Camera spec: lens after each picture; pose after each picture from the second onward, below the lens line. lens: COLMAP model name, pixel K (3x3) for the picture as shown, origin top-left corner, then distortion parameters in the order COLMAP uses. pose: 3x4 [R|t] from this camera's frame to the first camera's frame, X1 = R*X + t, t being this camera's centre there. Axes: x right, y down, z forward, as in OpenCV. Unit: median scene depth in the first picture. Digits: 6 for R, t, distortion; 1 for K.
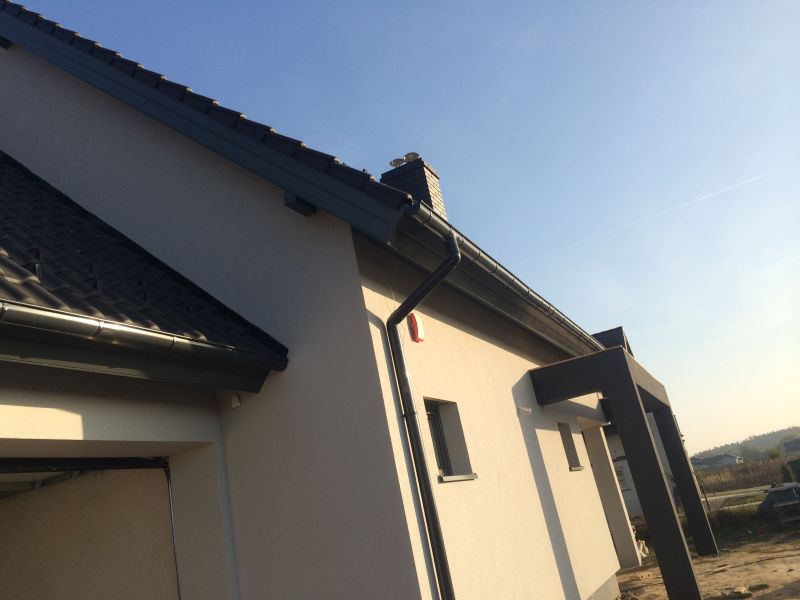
lens RADIAL K [[674.6, 0, 400.0], [0, 674.6, 300.0], [0, 0, 1]] dist [0.080937, -0.132705]
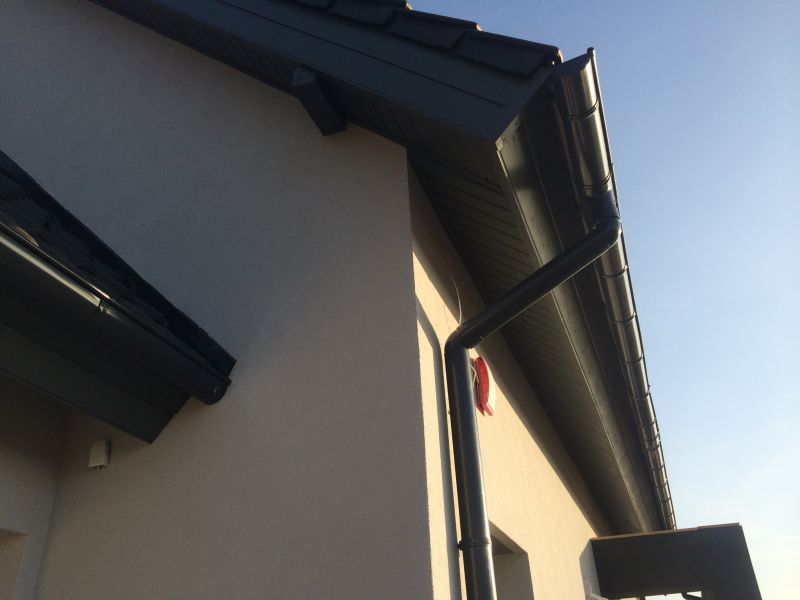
lens RADIAL K [[674.6, 0, 400.0], [0, 674.6, 300.0], [0, 0, 1]] dist [0.080937, -0.132705]
pose [[0.983998, 0.178157, -0.002849, -0.056365], [-0.173505, 0.954419, -0.242857, 0.127175], [-0.040547, 0.239465, 0.970058, 0.513988]]
